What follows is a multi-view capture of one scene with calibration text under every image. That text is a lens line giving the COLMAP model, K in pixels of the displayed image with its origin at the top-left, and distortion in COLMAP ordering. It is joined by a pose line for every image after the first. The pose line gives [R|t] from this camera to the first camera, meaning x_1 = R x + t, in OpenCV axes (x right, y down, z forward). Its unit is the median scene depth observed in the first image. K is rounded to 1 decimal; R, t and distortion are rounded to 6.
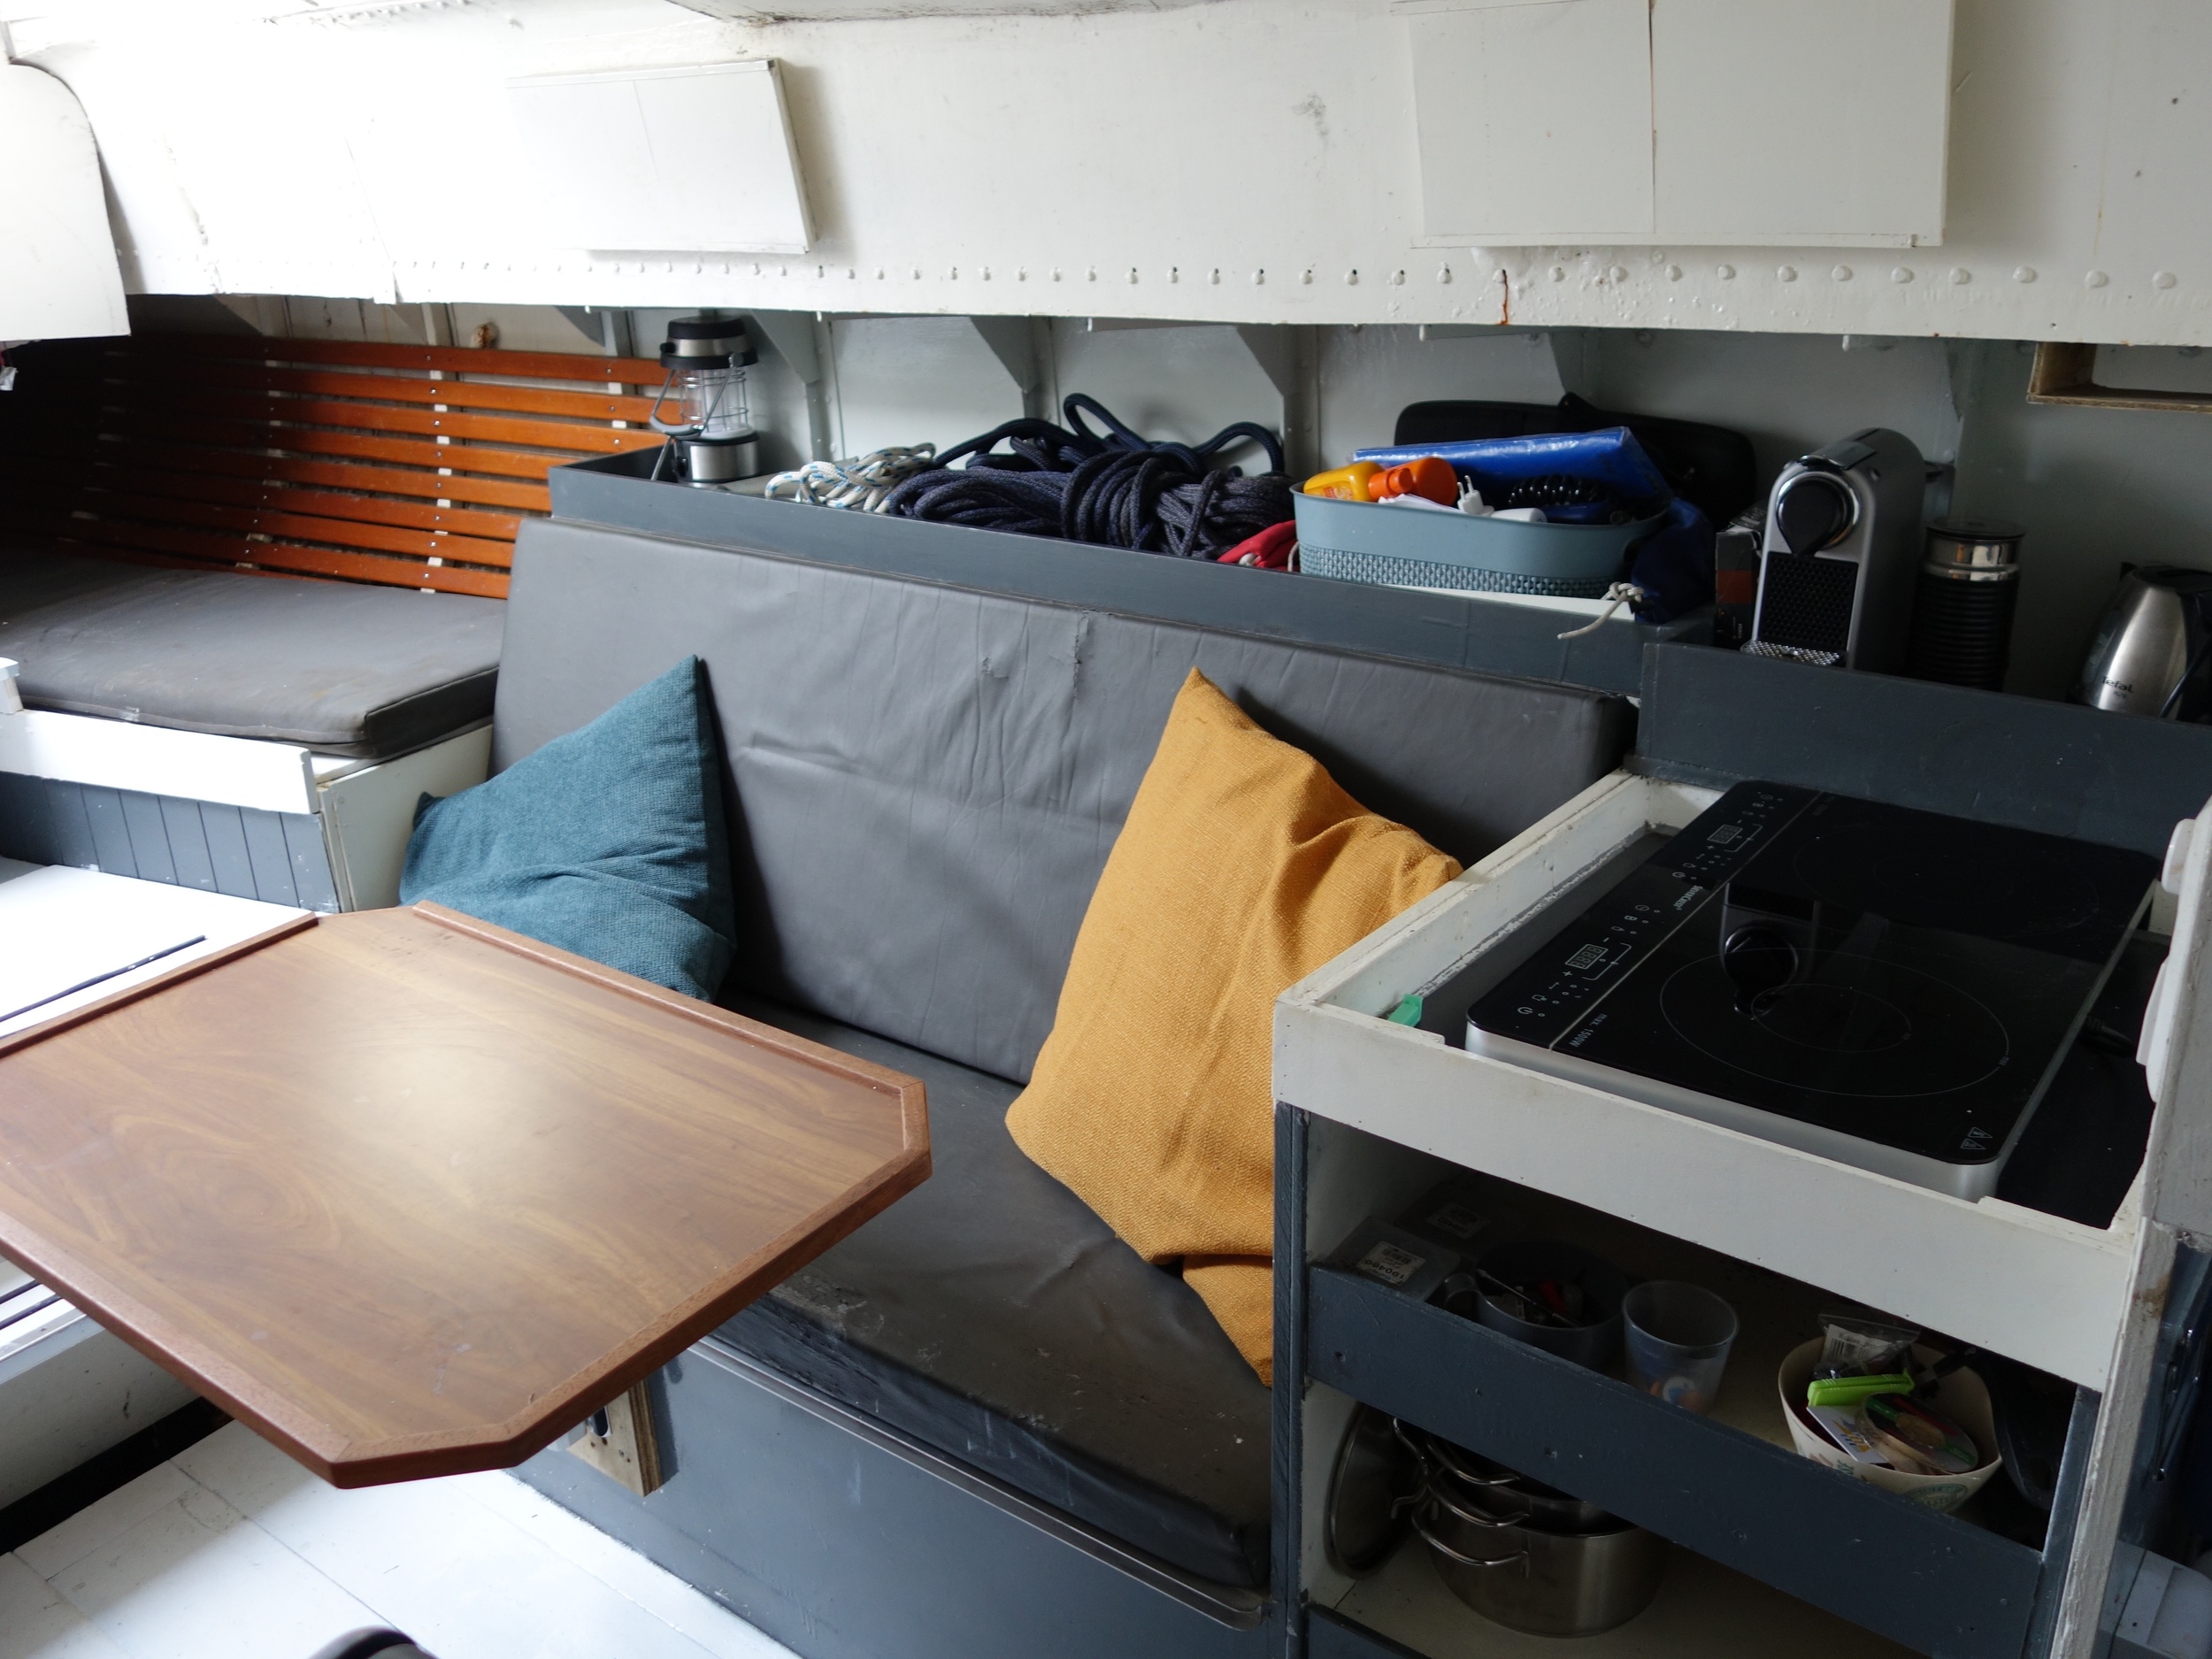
lens RADIAL K [[1941.5, 0, 1100.5], [0, 1941.5, 835.6], [0, 0, 1]] dist [0.001582, -0.012705]
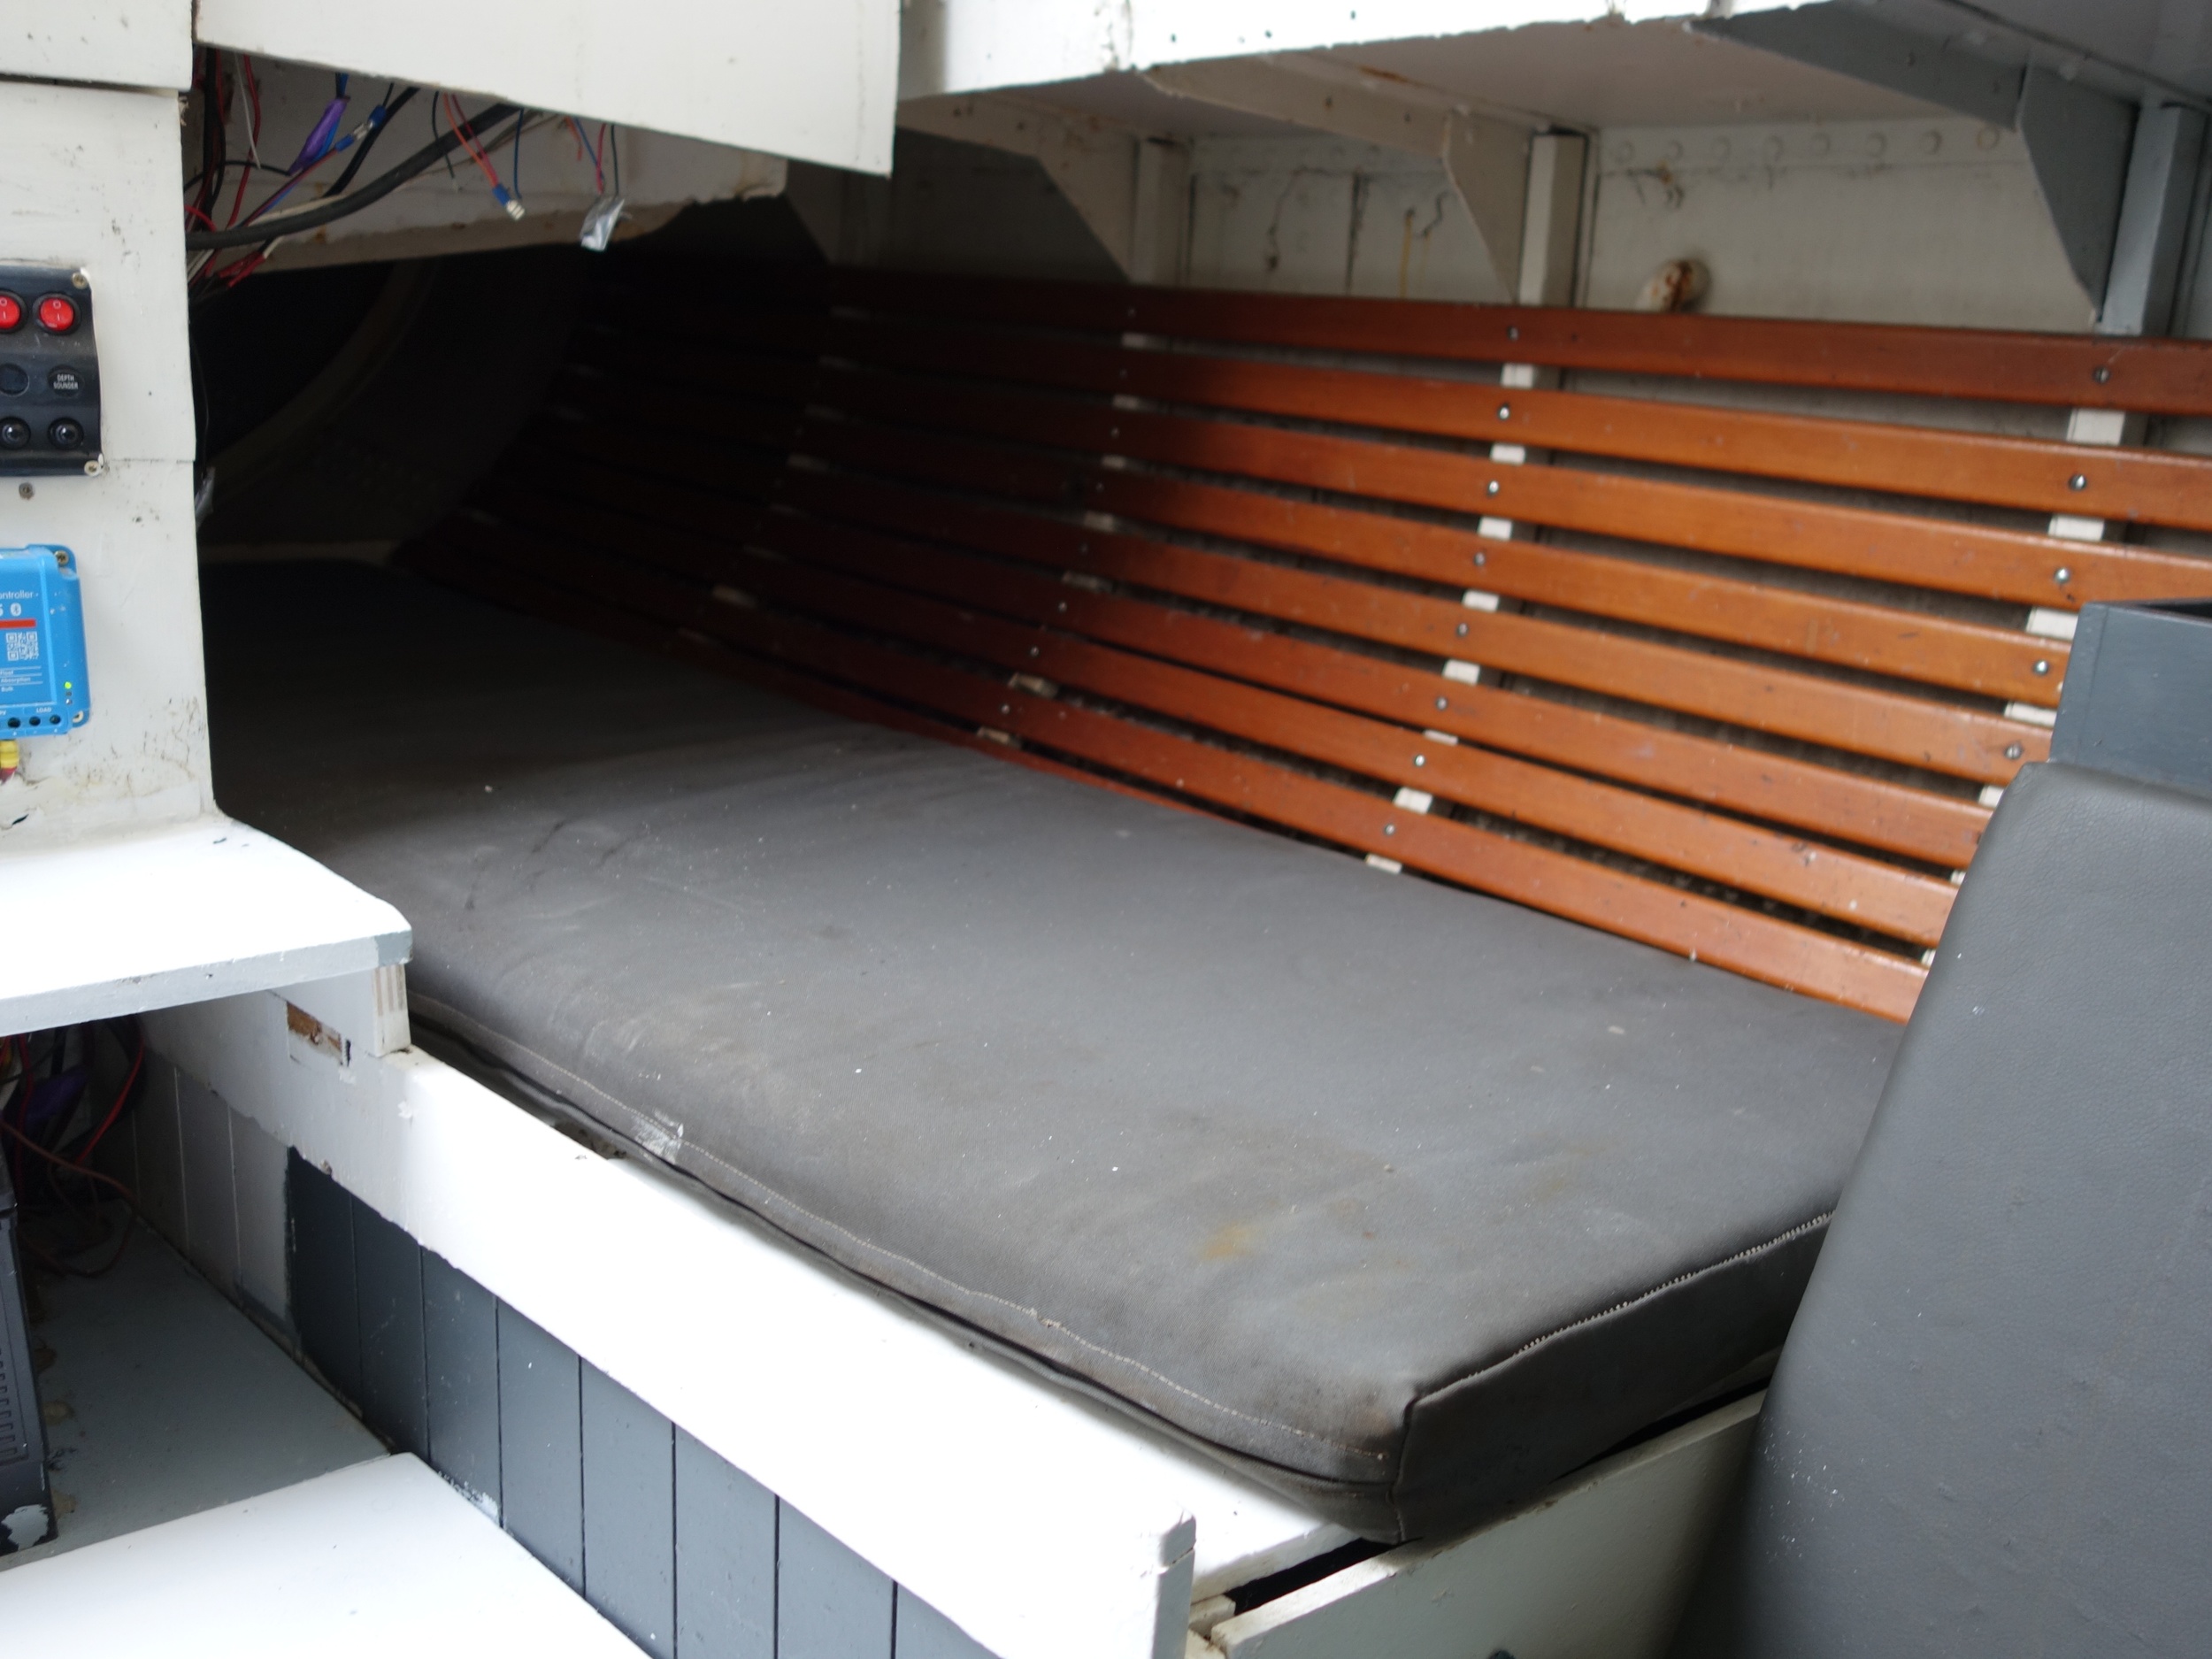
lens RADIAL K [[1945.2, 0, 1106.0], [0, 1945.2, 829.5], [0, 0, 1]] dist [0.007871, -0.008035]
pose [[0.938984, 0.171097, -0.298388, -0.345129], [-0.204592, 0.975180, -0.084650, -0.105031], [0.276499, 0.140532, 0.950683, 0.712531]]
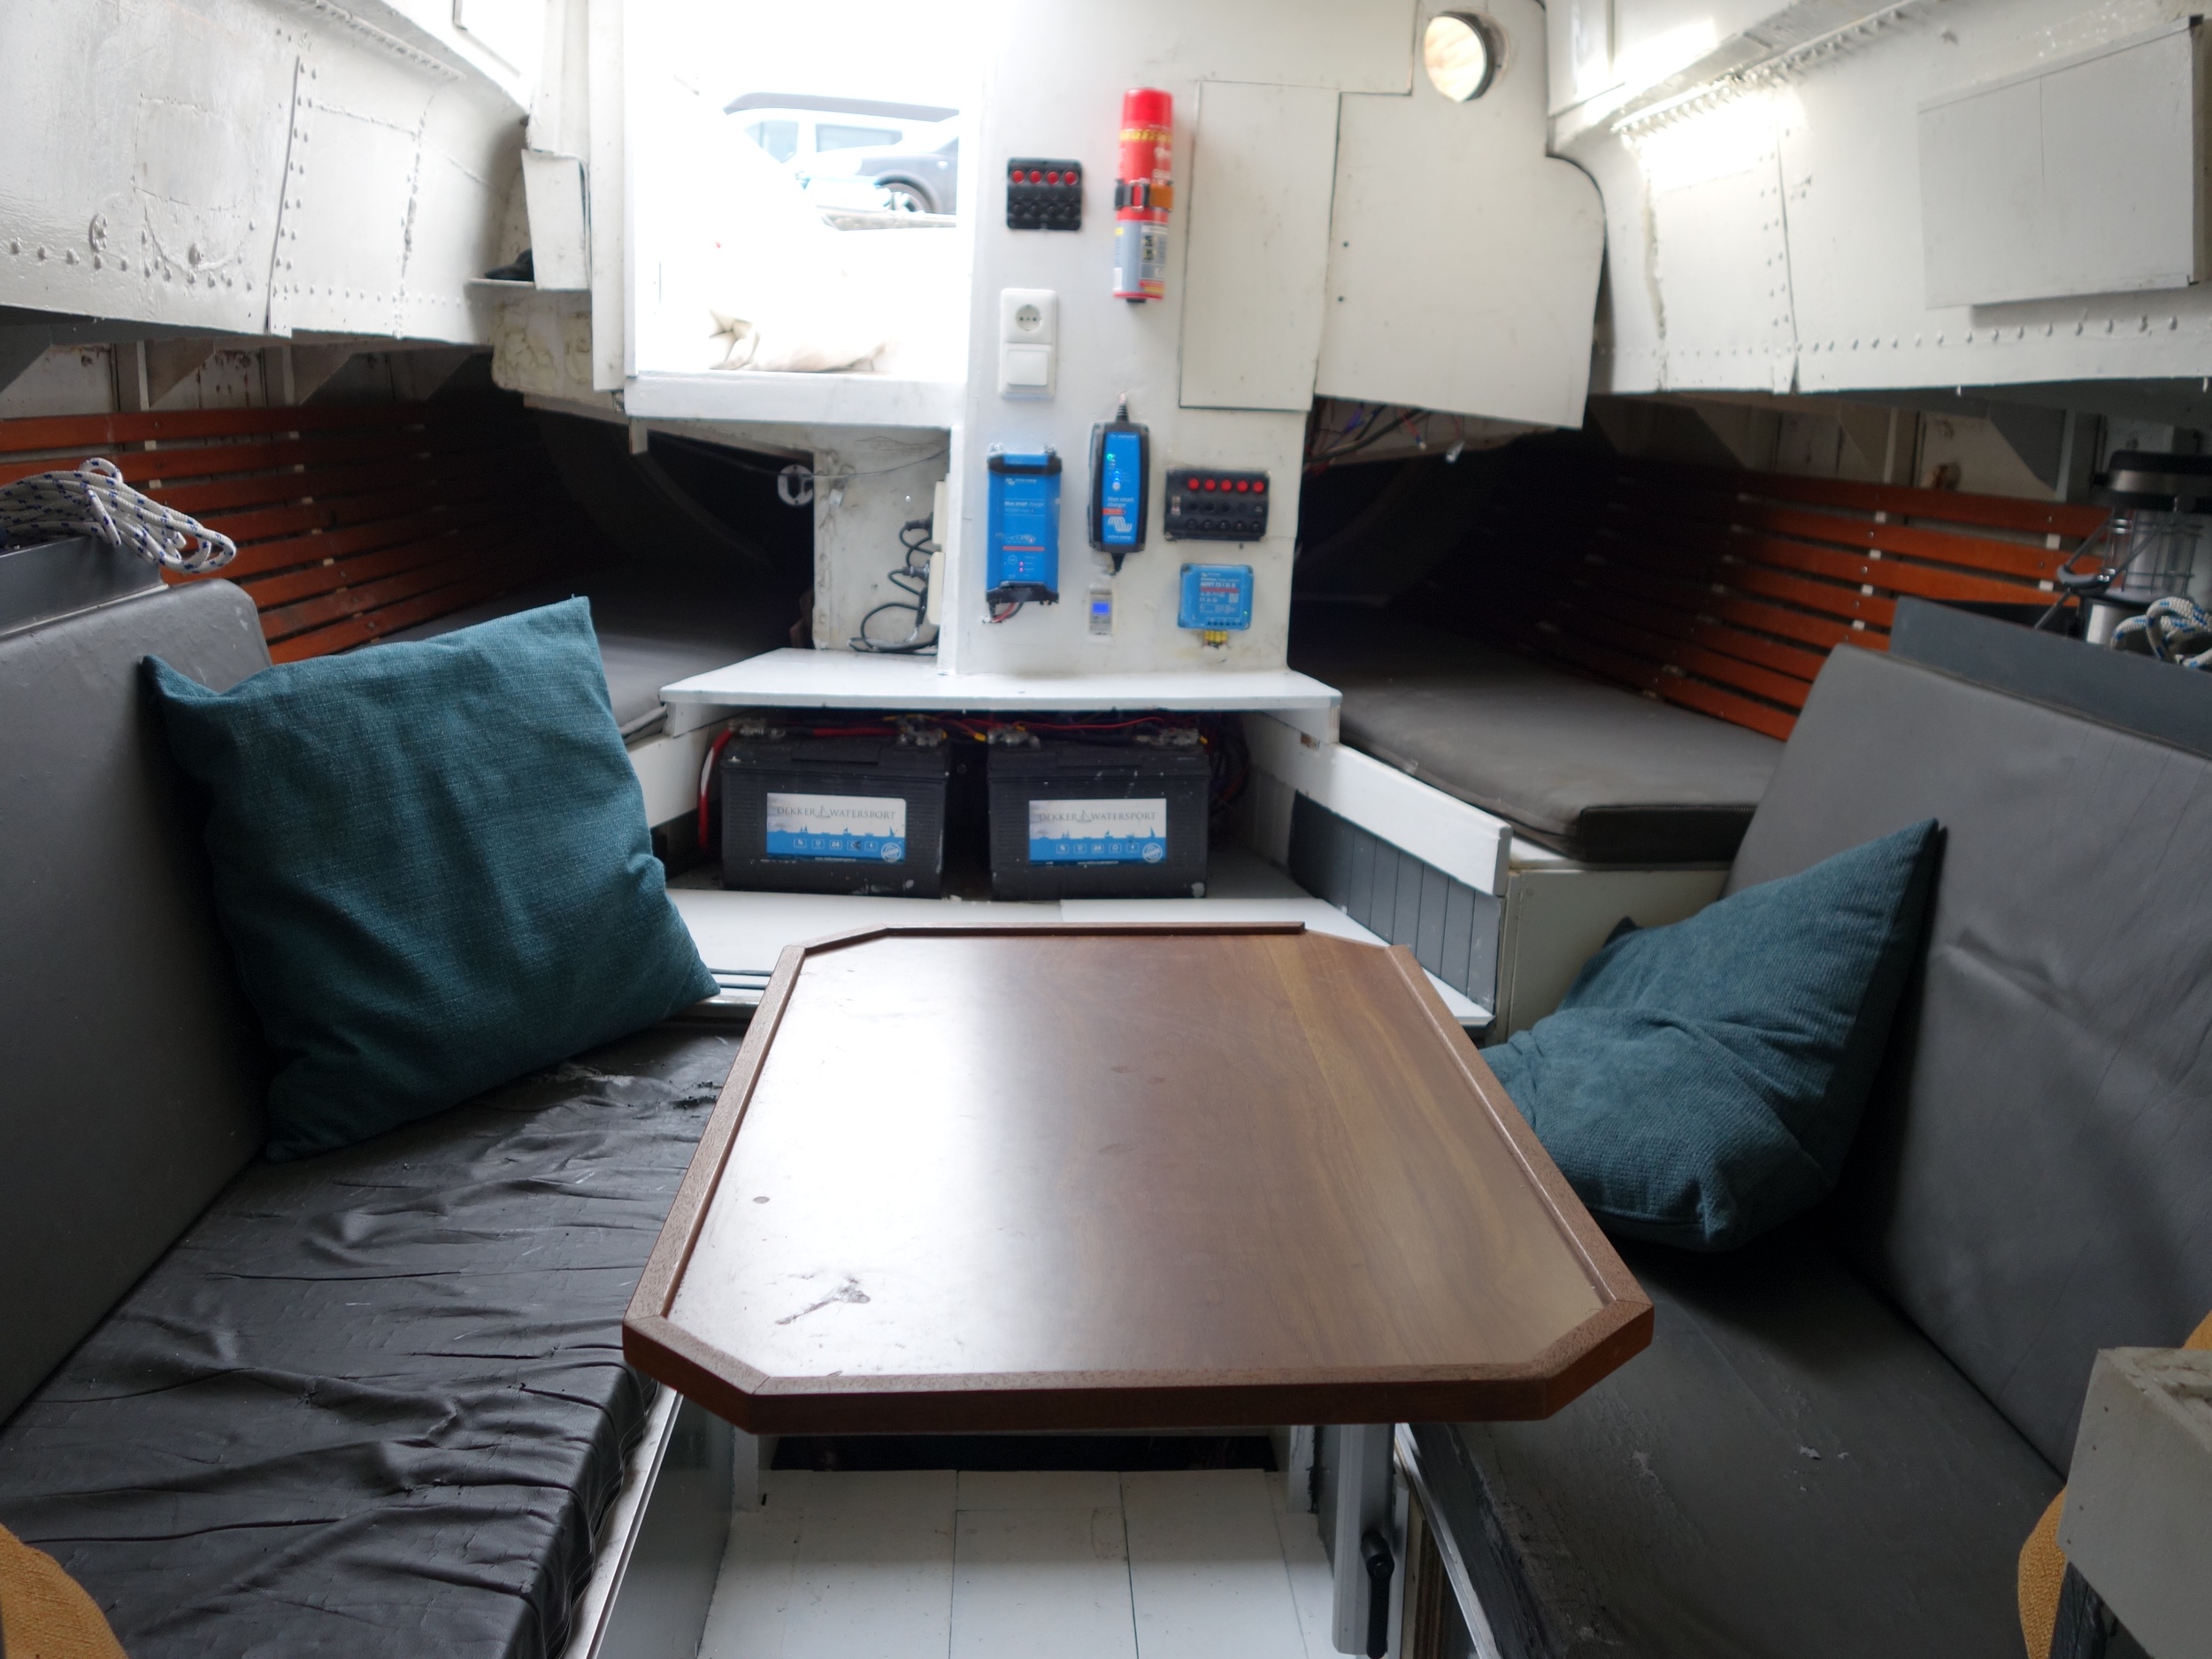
lens RADIAL K [[1945.2, 0, 1106.0], [0, 1945.2, 829.5], [0, 0, 1]] dist [0.007871, -0.008035]
pose [[0.639268, 0.231212, -0.733401, 0.139703], [-0.344631, 0.938728, -0.004454, 0.026090], [0.687434, 0.255600, 0.679782, 0.234706]]
